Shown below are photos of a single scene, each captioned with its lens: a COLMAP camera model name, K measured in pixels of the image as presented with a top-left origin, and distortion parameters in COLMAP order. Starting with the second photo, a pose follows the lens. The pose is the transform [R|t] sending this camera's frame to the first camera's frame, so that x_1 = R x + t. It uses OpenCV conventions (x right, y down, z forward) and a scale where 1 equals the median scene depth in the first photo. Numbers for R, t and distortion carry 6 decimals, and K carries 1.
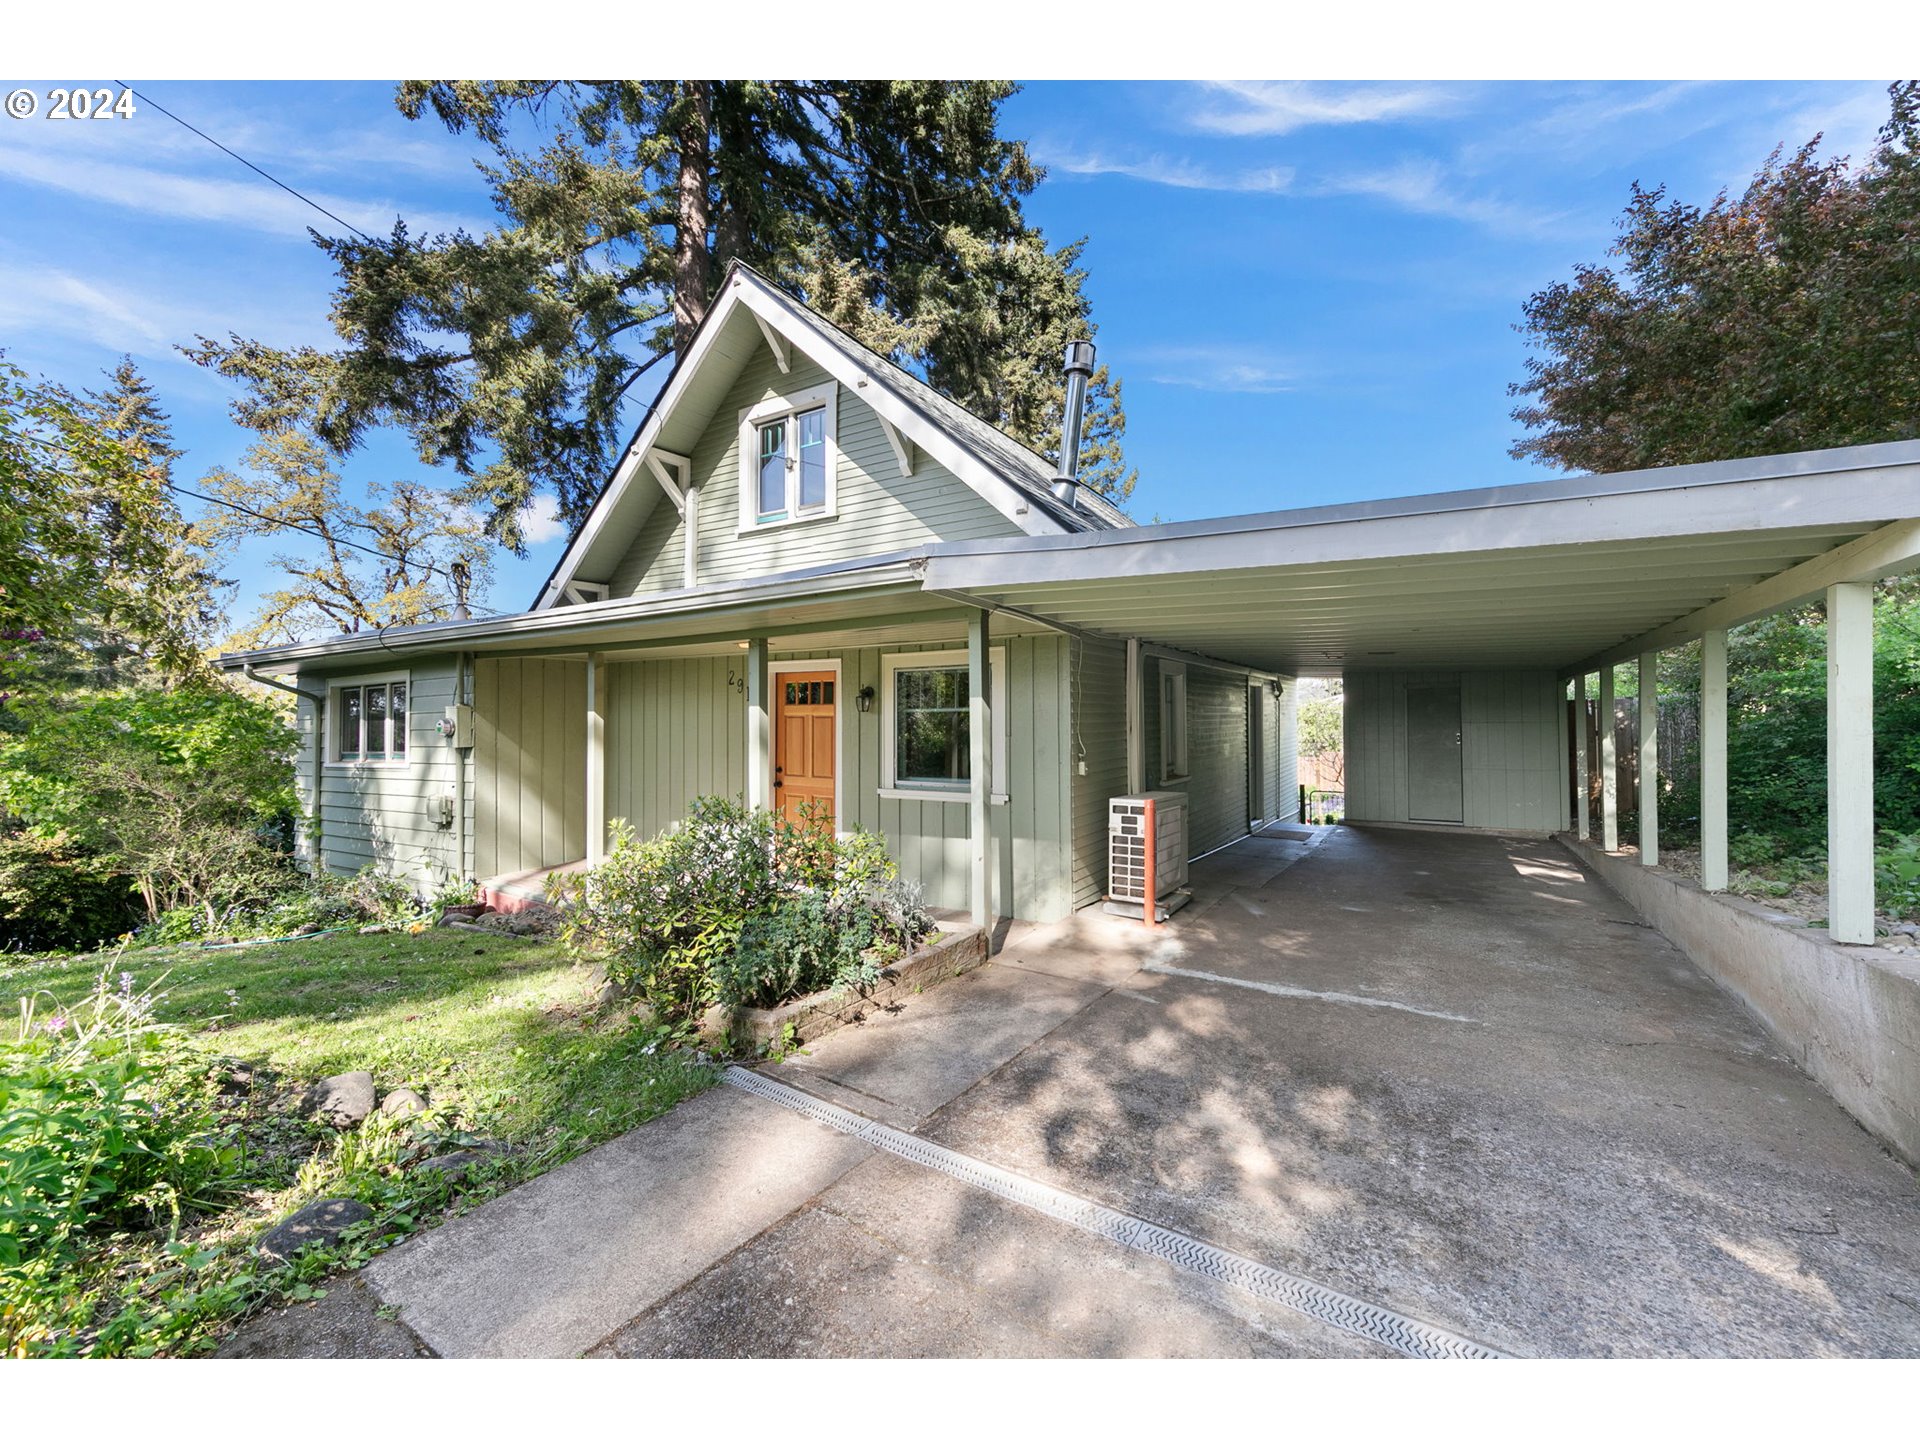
lens RADIAL K [[794.3, 0, 963.9], [0, 794.3, 727.5], [0, 0, 1]] dist [0.012845, 0.000008]
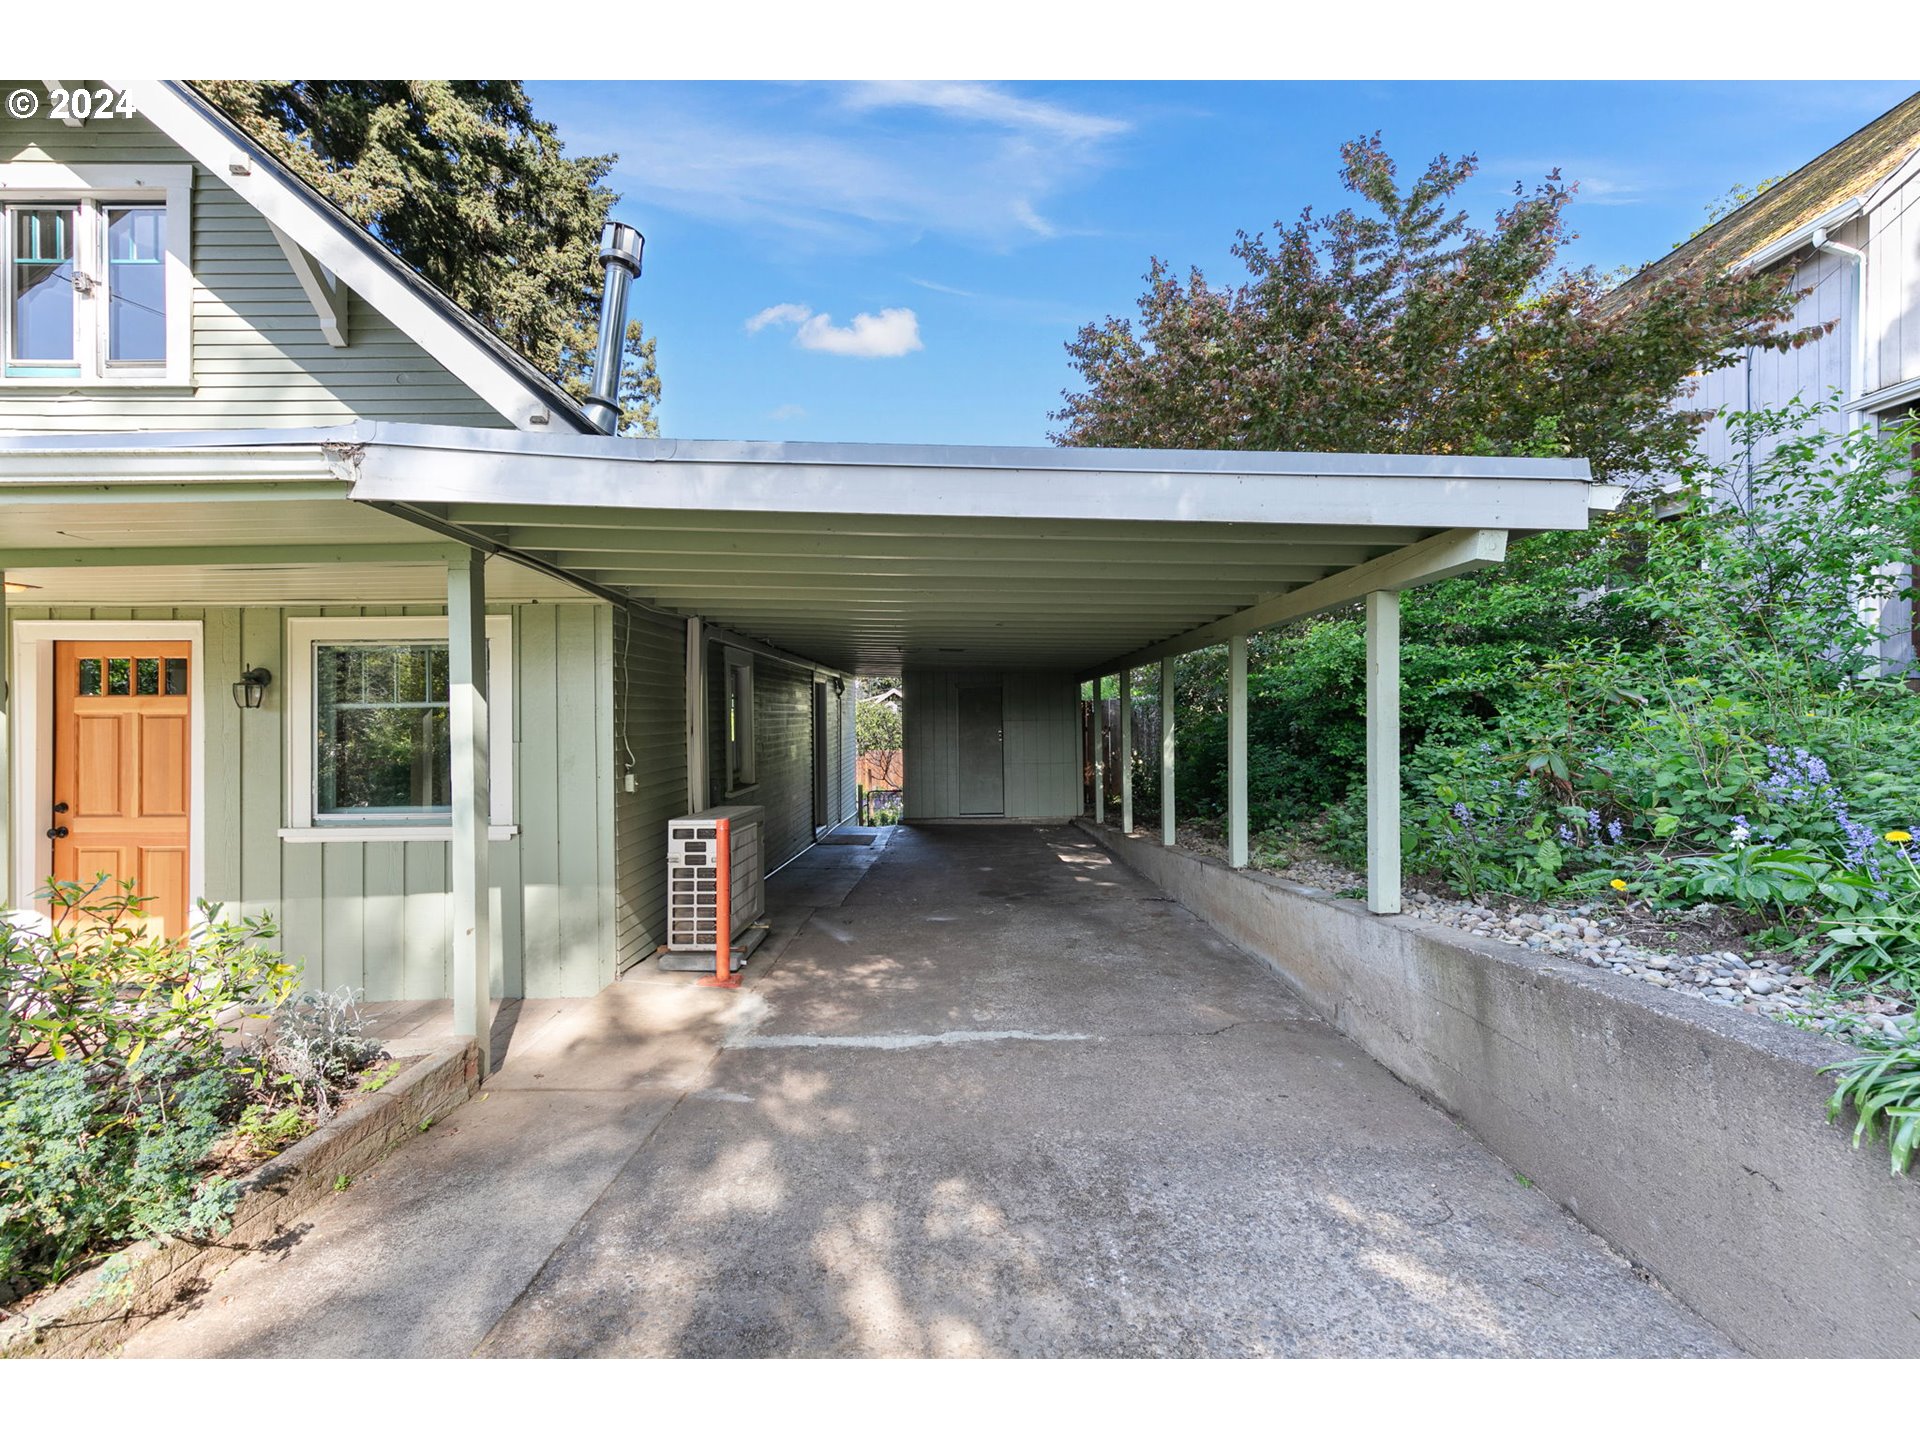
lens RADIAL K [[796.6, 0, 965.4], [0, 796.6, 713.6], [0, 0, 1]] dist [0.008699, -0.001151]
pose [[0.839755, -0.000509, 0.542966, 0.005004], [0.010756, 0.999819, -0.015697, 0.001011], [-0.542860, 0.019022, 0.839608, 0.181596]]
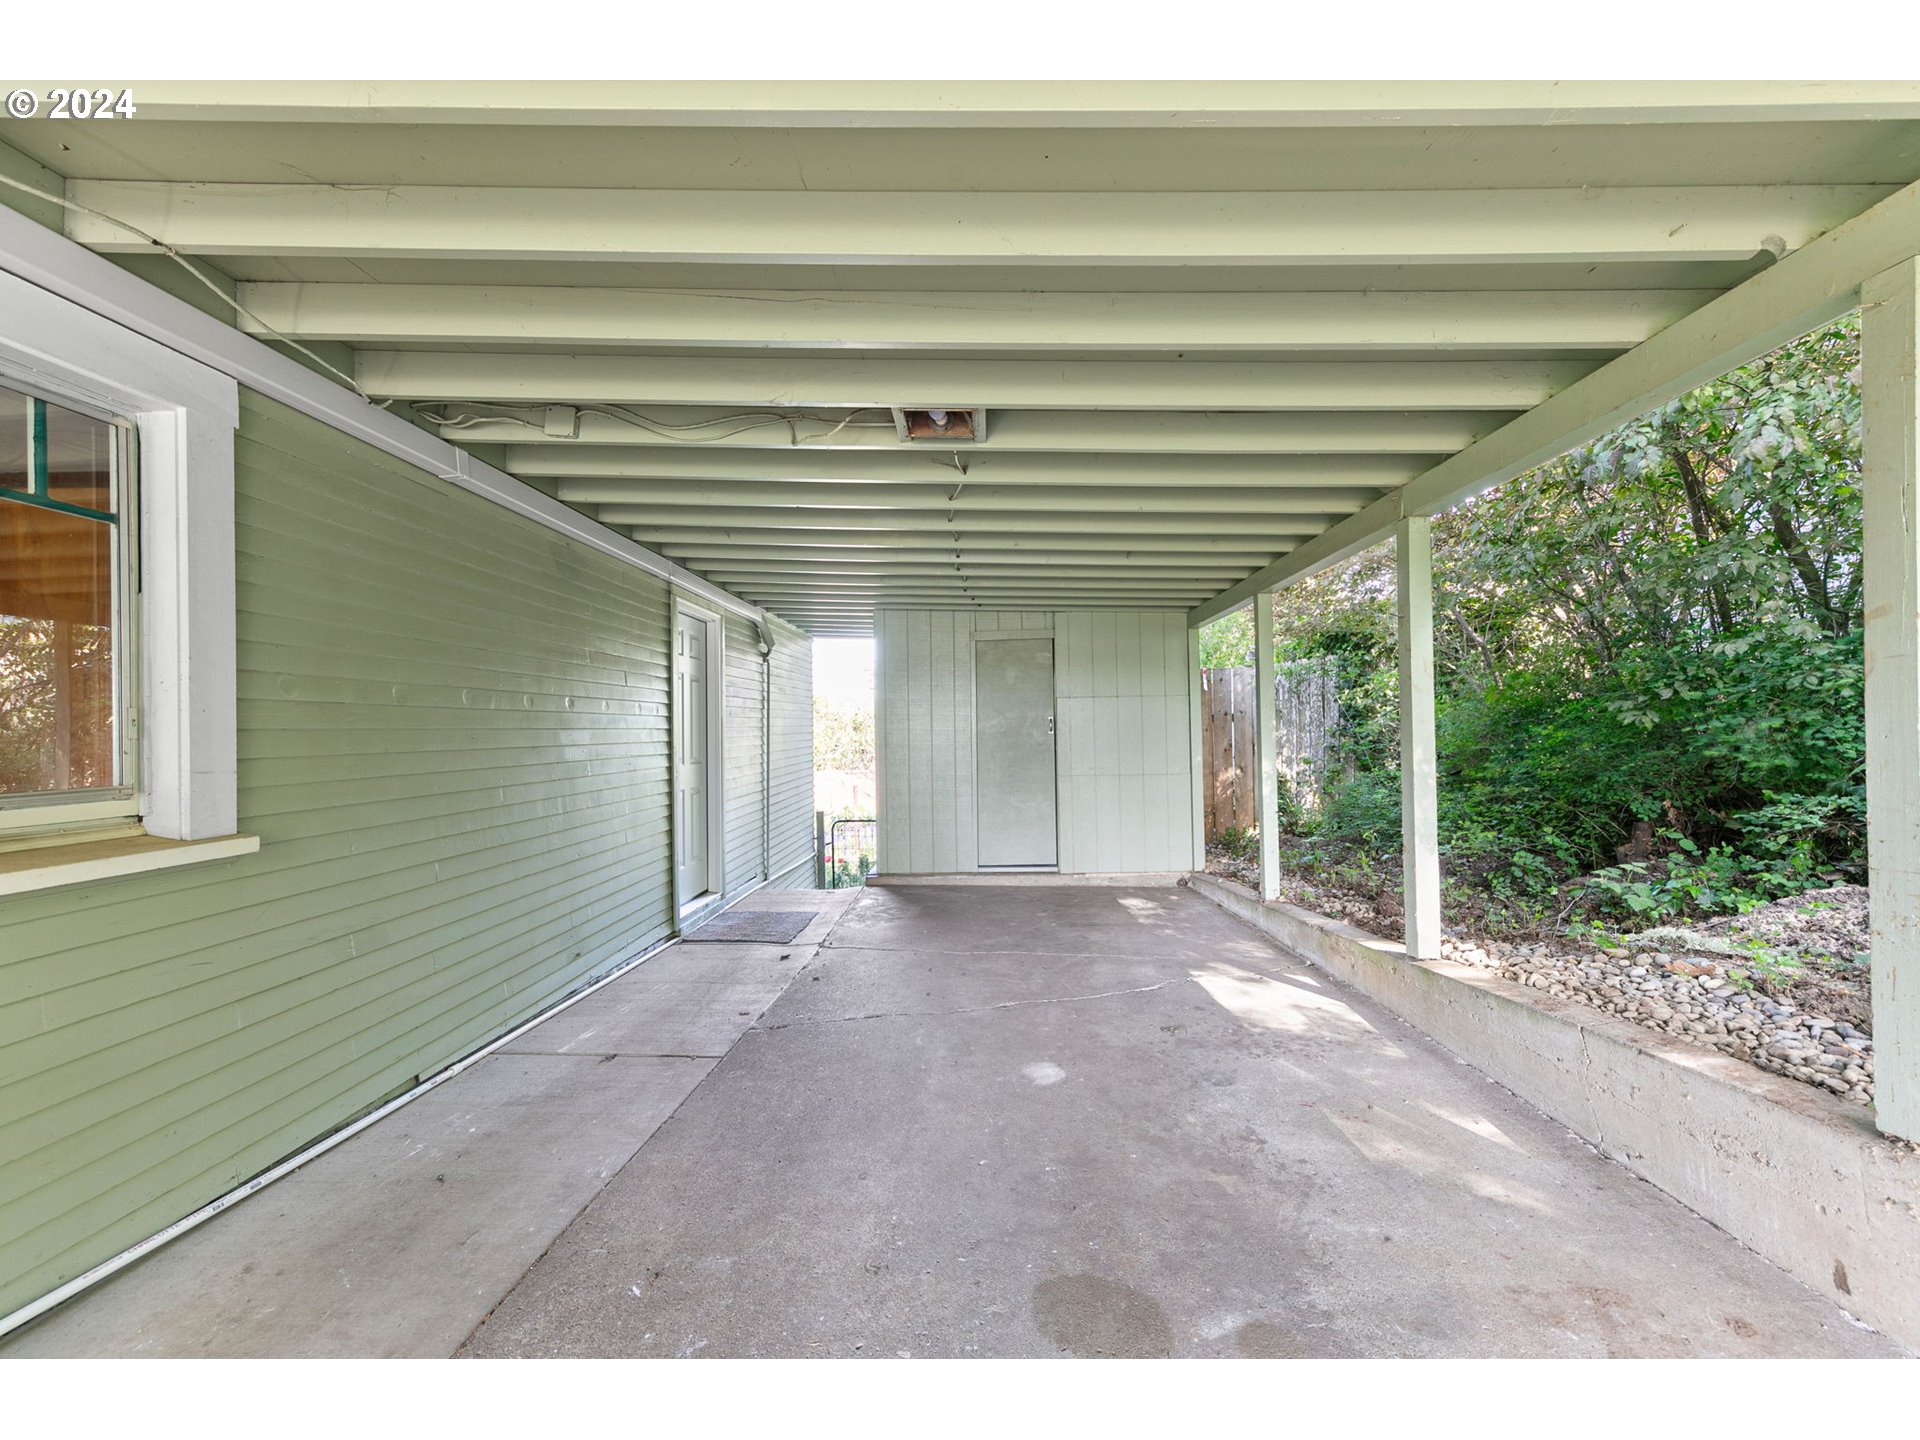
lens RADIAL K [[794.3, 0, 963.9], [0, 794.3, 727.5], [0, 0, 1]] dist [0.012845, 0.000008]
pose [[0.861069, -0.005919, 0.508453, 0.362494], [0.016977, 0.999709, -0.017113, 0.033582], [-0.508204, 0.023368, 0.860920, 0.720741]]
